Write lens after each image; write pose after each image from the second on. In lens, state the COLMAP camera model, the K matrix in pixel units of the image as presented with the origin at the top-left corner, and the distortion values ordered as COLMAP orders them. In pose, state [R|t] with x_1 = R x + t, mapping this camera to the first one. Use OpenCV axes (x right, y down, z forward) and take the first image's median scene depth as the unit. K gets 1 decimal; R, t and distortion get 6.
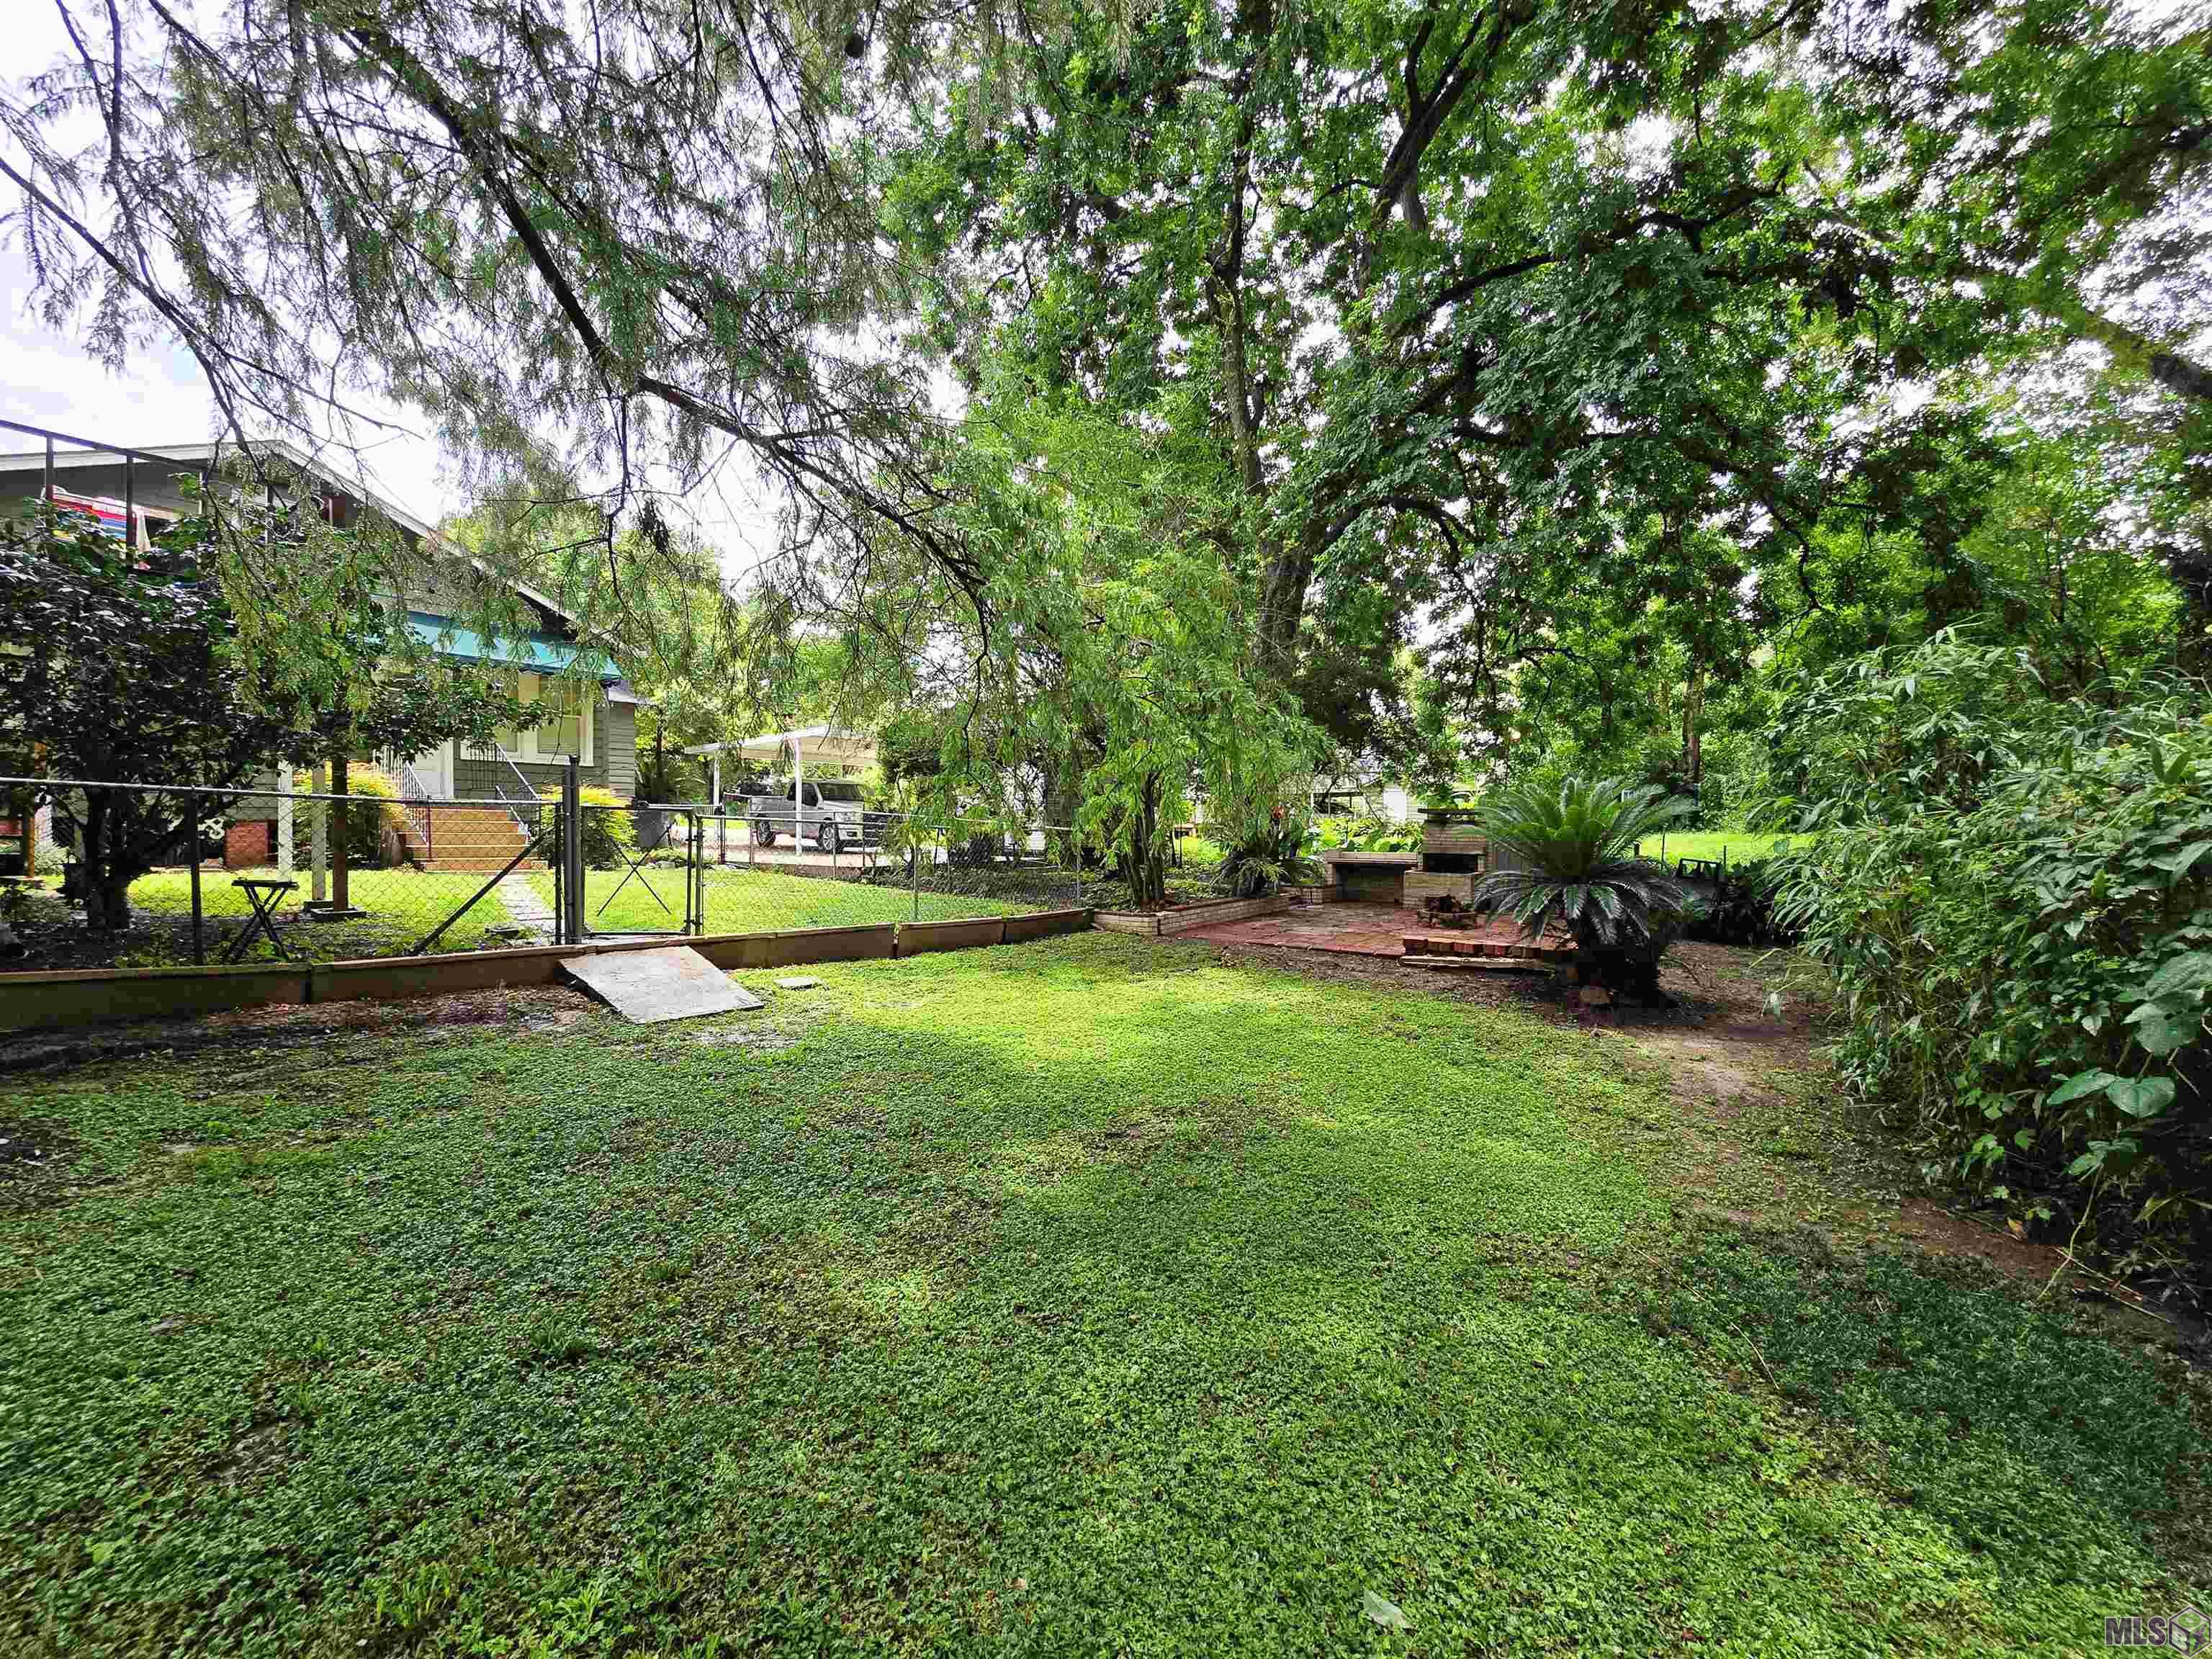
lens RADIAL K [[884.8, 0, 1103.0], [0, 884.8, 832.0], [0, 0, 1]] dist [0.001363, 0.000042]
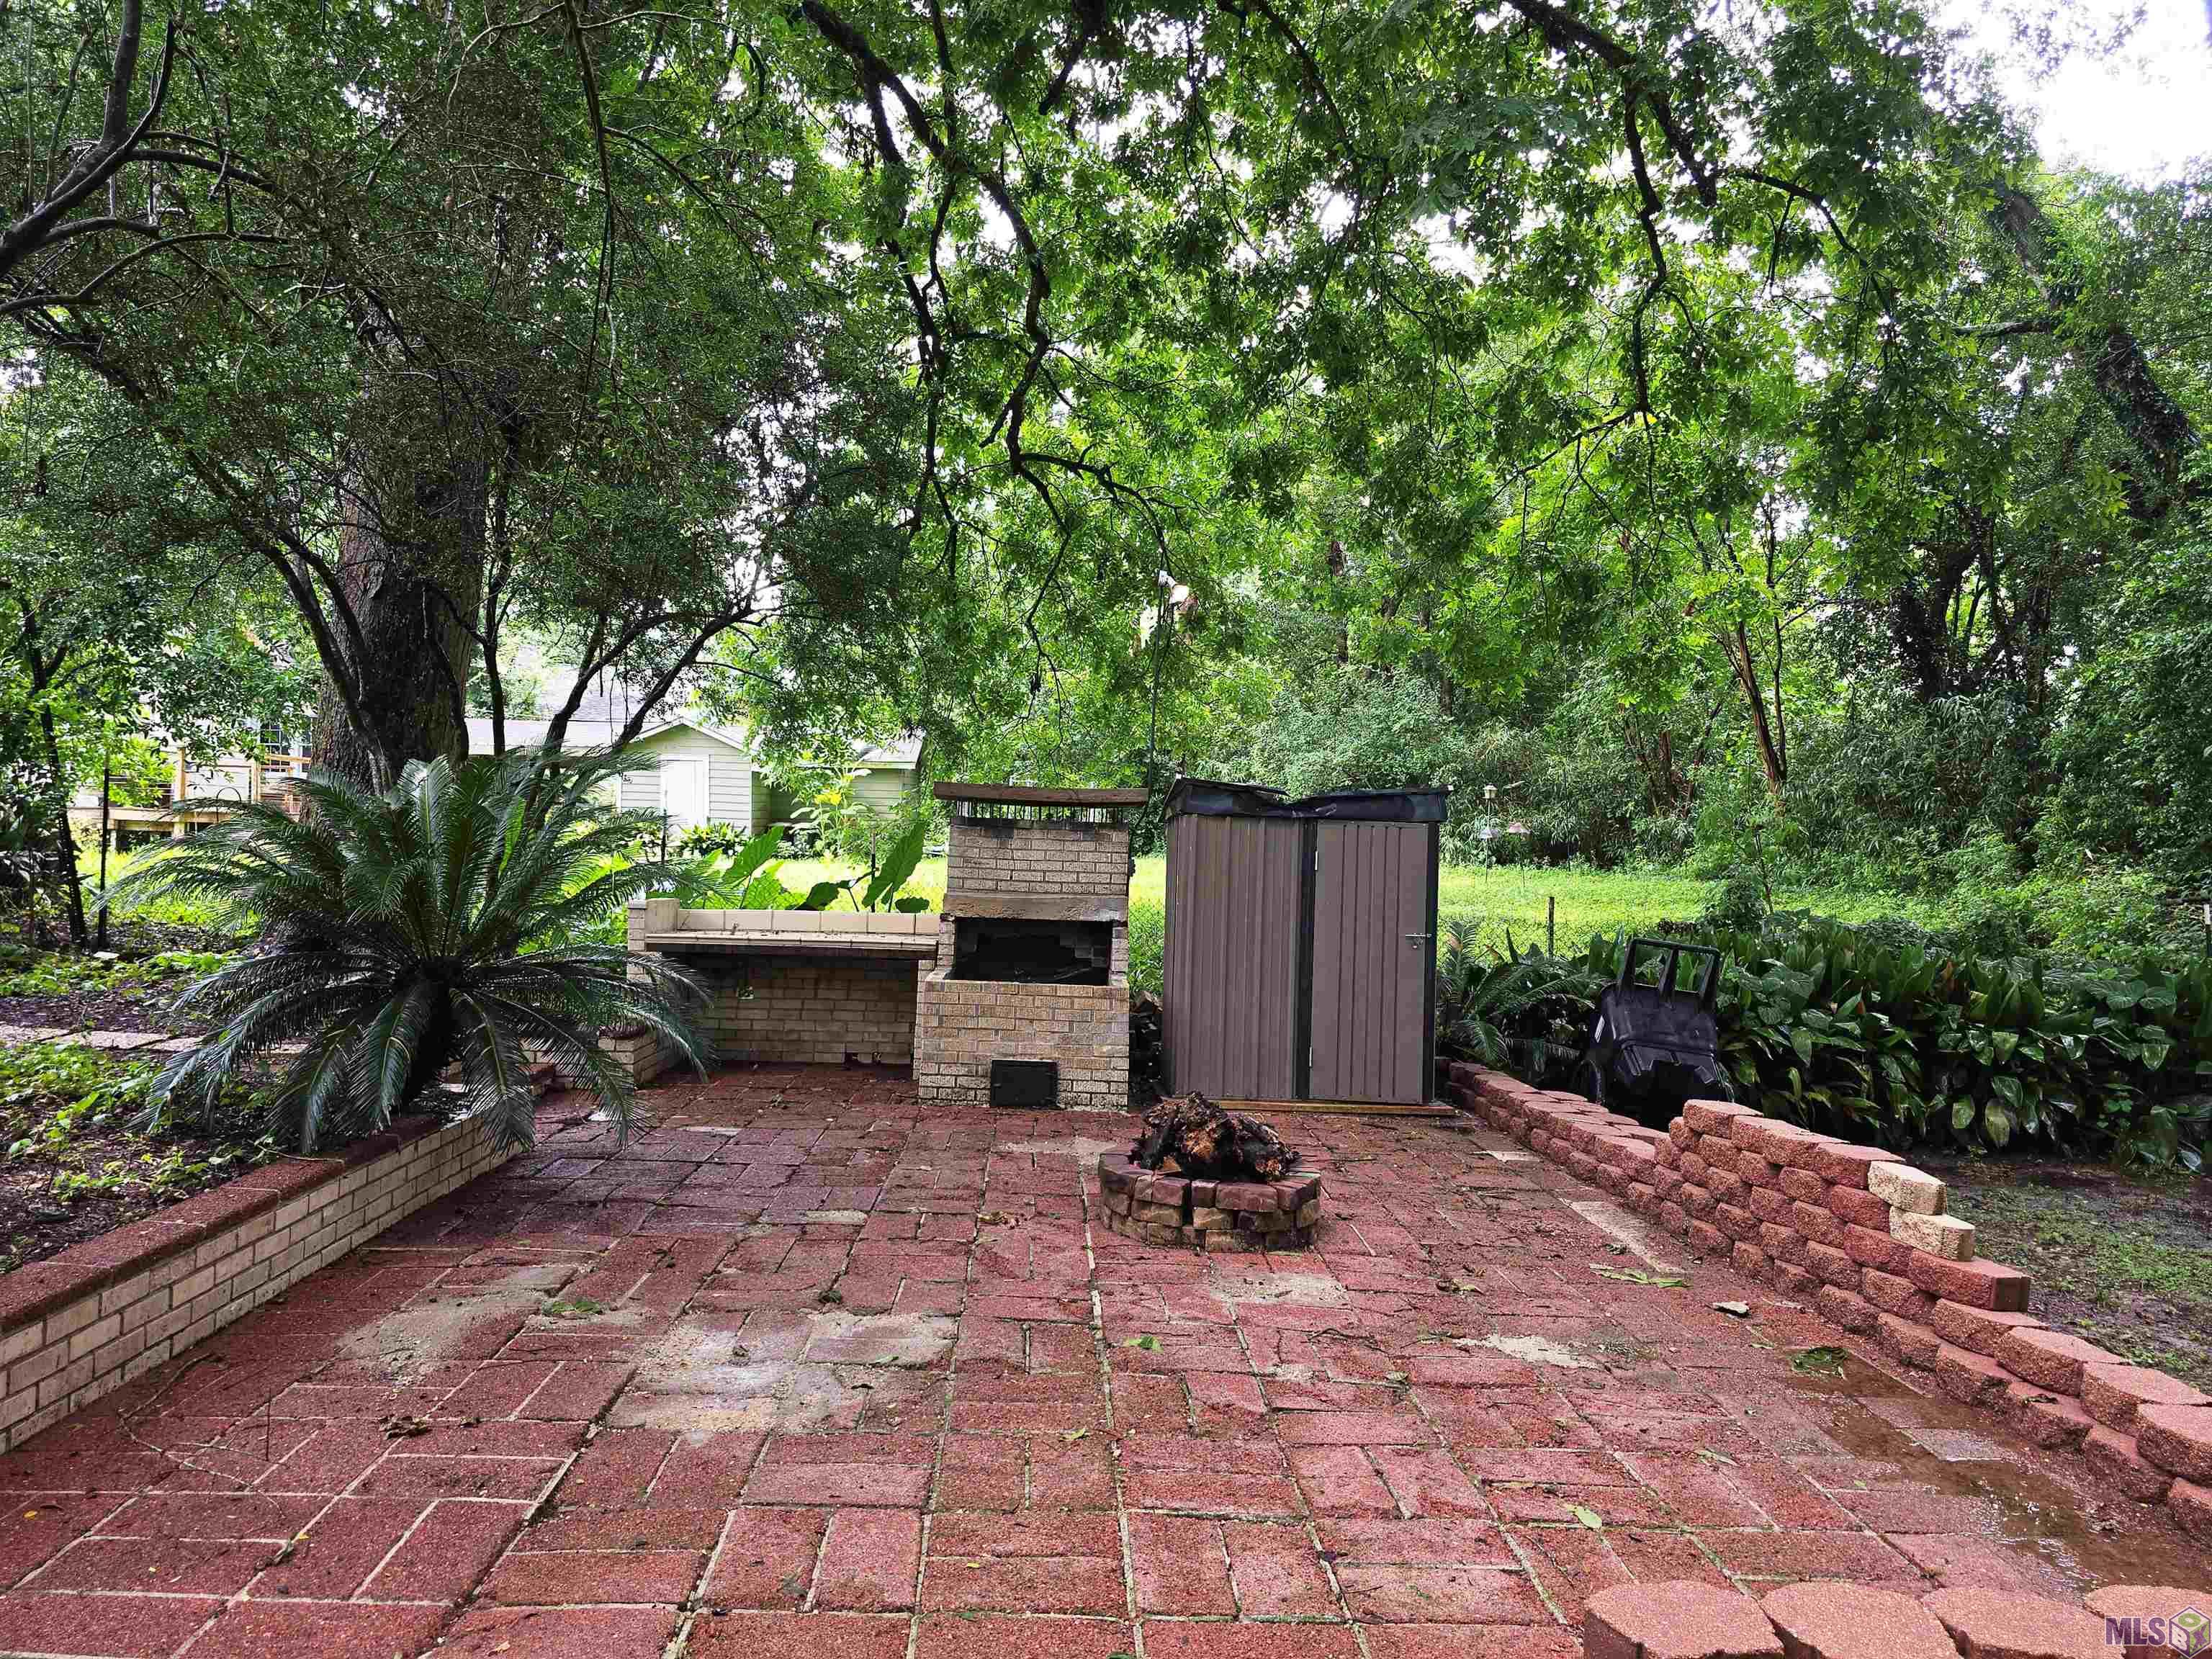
lens RADIAL K [[1474.4, 0, 1098.8], [0, 1474.4, 835.0], [0, 0, 1]] dist [-0.003691, -0.001106]
pose [[0.803241, 0.039528, 0.594341, 0.075375], [-0.032570, 0.999218, -0.022437, 0.004540], [-0.594763, -0.001336, 0.803900, 0.425536]]
